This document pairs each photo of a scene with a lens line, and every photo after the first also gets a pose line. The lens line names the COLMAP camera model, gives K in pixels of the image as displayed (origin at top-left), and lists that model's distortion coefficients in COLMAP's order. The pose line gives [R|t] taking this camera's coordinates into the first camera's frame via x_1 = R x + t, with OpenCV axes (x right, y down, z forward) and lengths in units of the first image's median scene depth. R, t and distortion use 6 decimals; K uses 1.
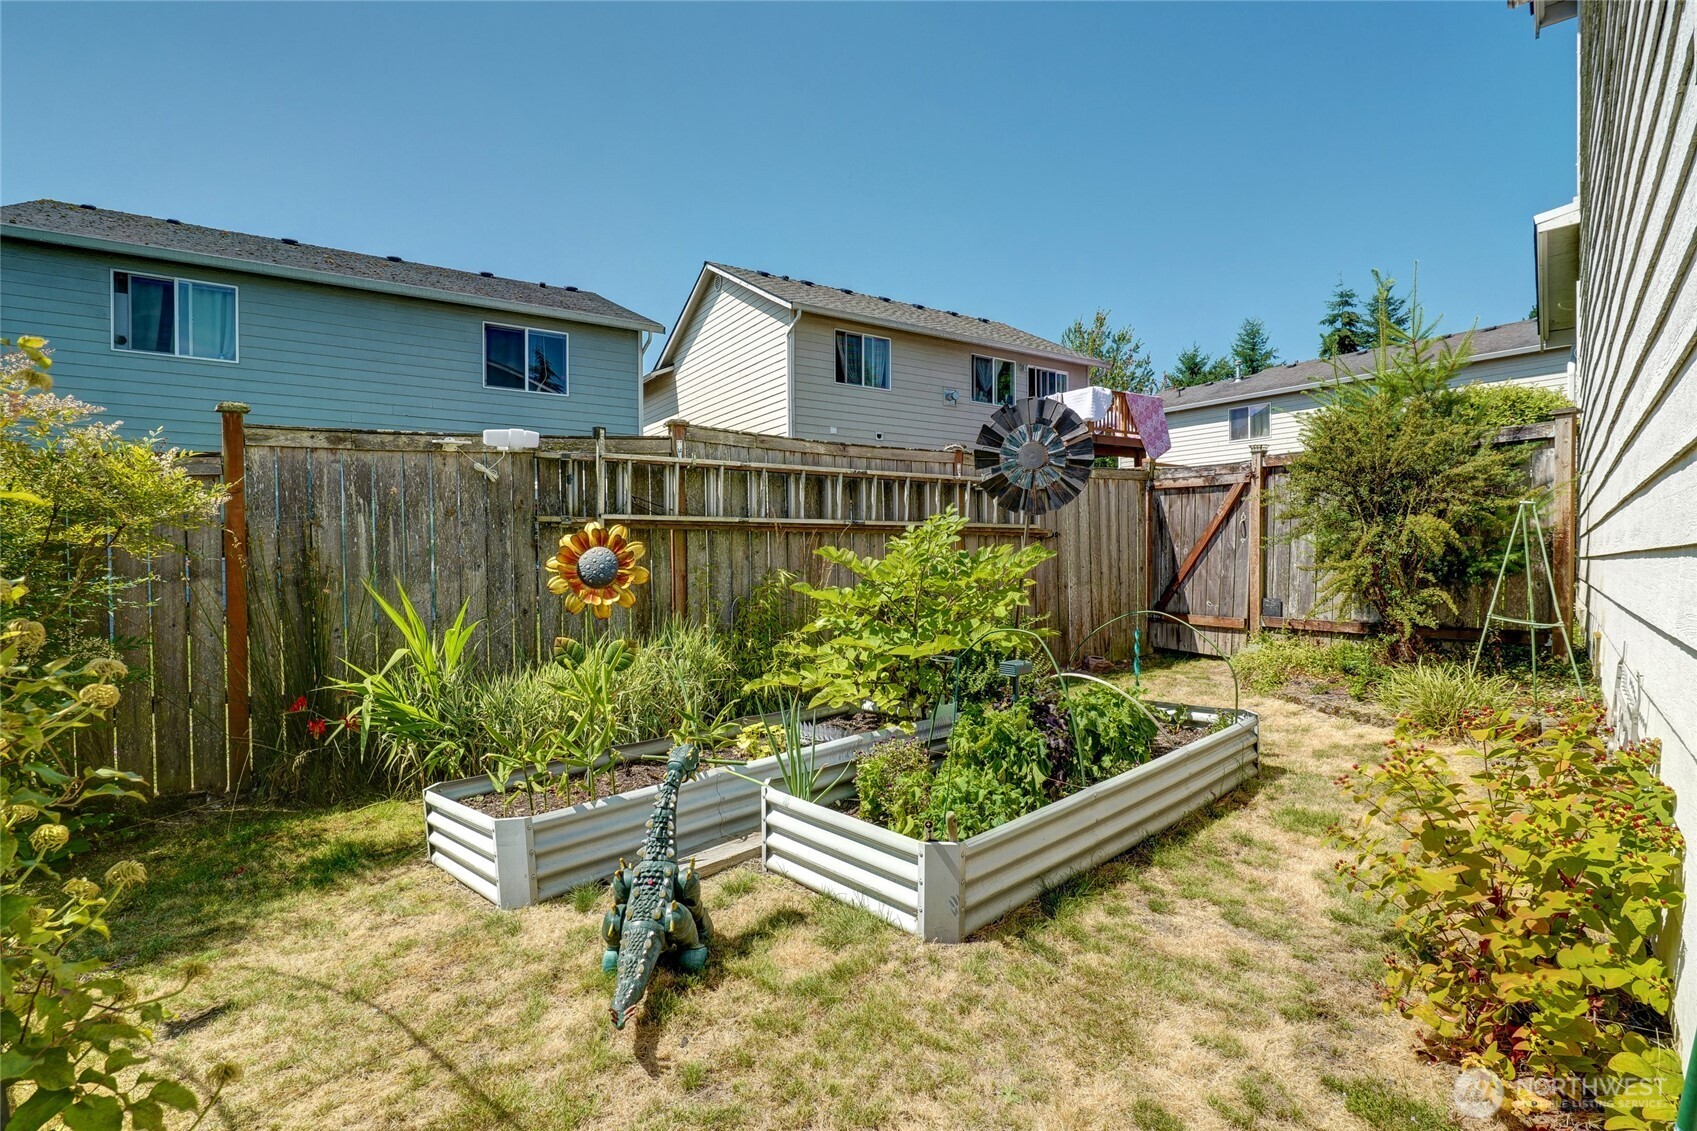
lens RADIAL K [[862.7, 0, 848.5], [0, 862.7, 565.5], [0, 0, 1]] dist [0.036882, 0.000360]
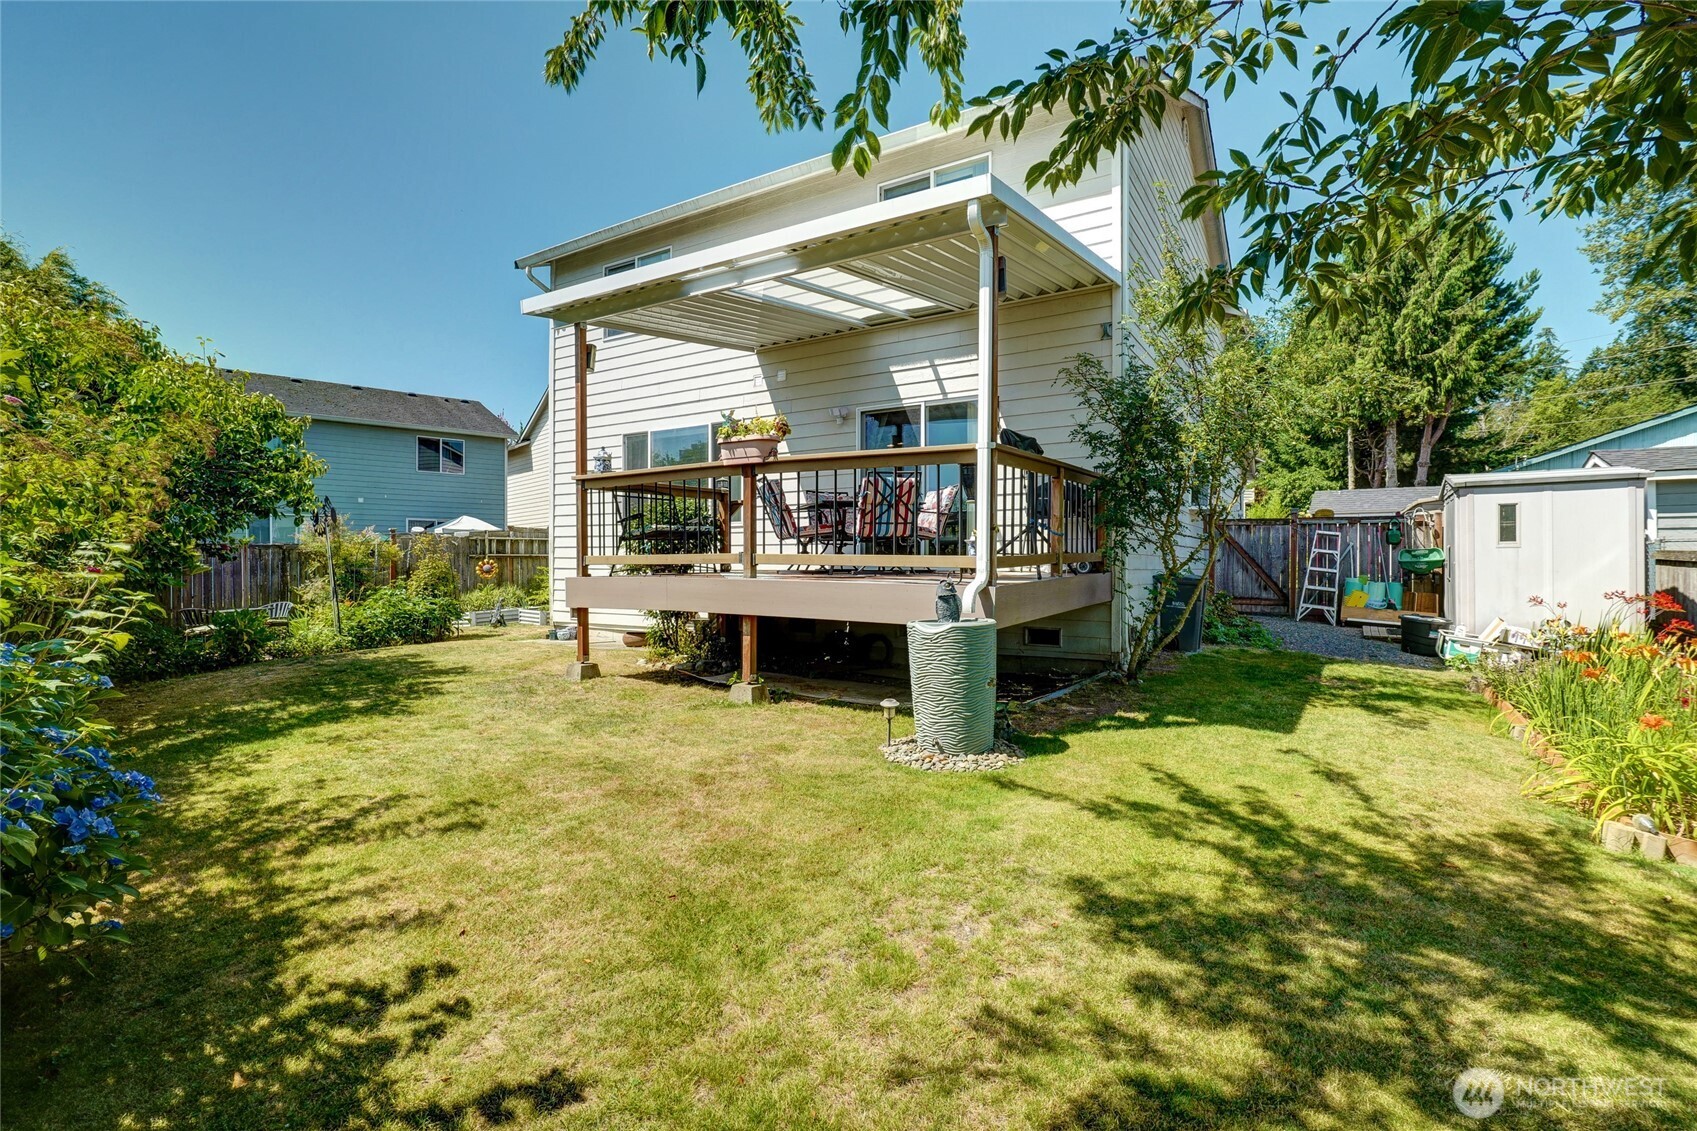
lens RADIAL K [[782.1, 0, 848.5], [0, 782.1, 565.5], [0, 0, 1]] dist [-0.035590, 0.008347]
pose [[0.985493, 0.004337, 0.169662, 0.588128], [-0.003514, 0.999981, -0.005150, -0.000711], [-0.169681, 0.004479, 0.985489, -2.209761]]
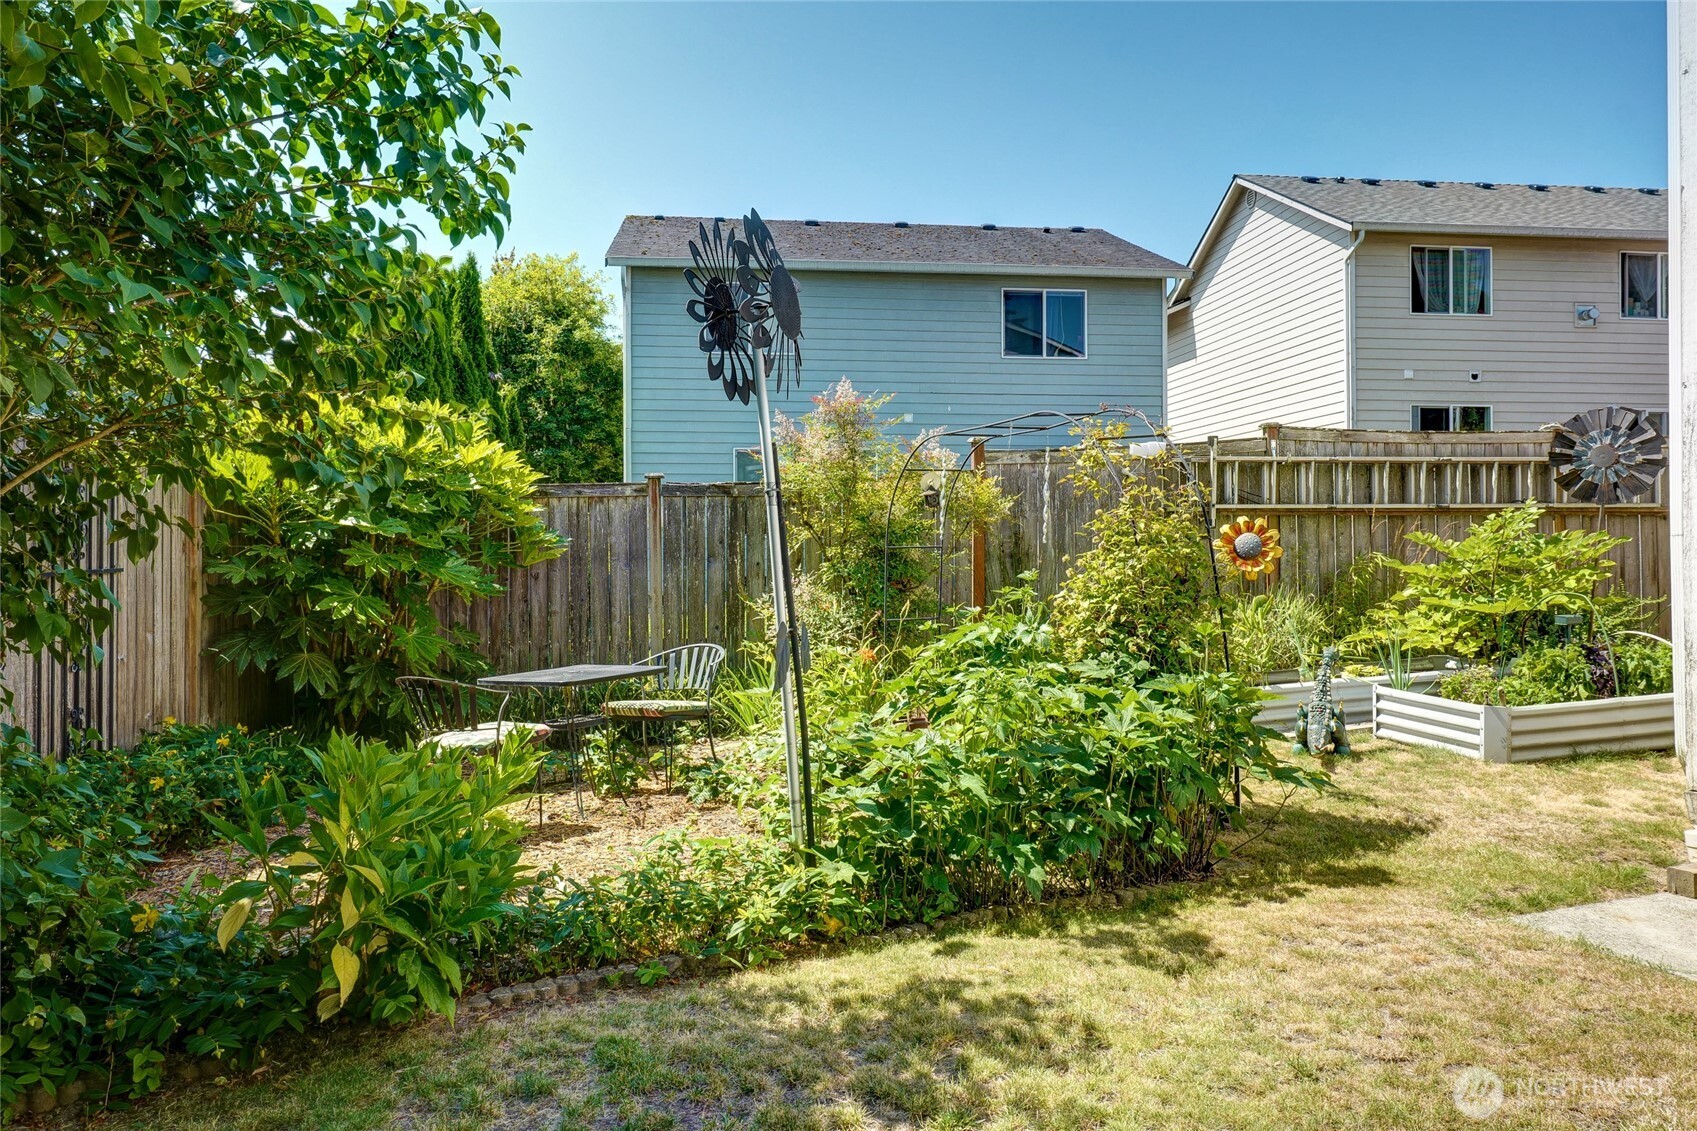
lens RADIAL K [[1199.5, 0, 839.0], [0, 1199.5, 531.1], [0, 0, 1]] dist [0.006684, 0.006027]
pose [[0.897859, -0.001290, -0.440281, -0.004984], [-0.003753, 0.999937, -0.010582, 0.000148], [0.440267, 0.011154, 0.897798, -0.745856]]
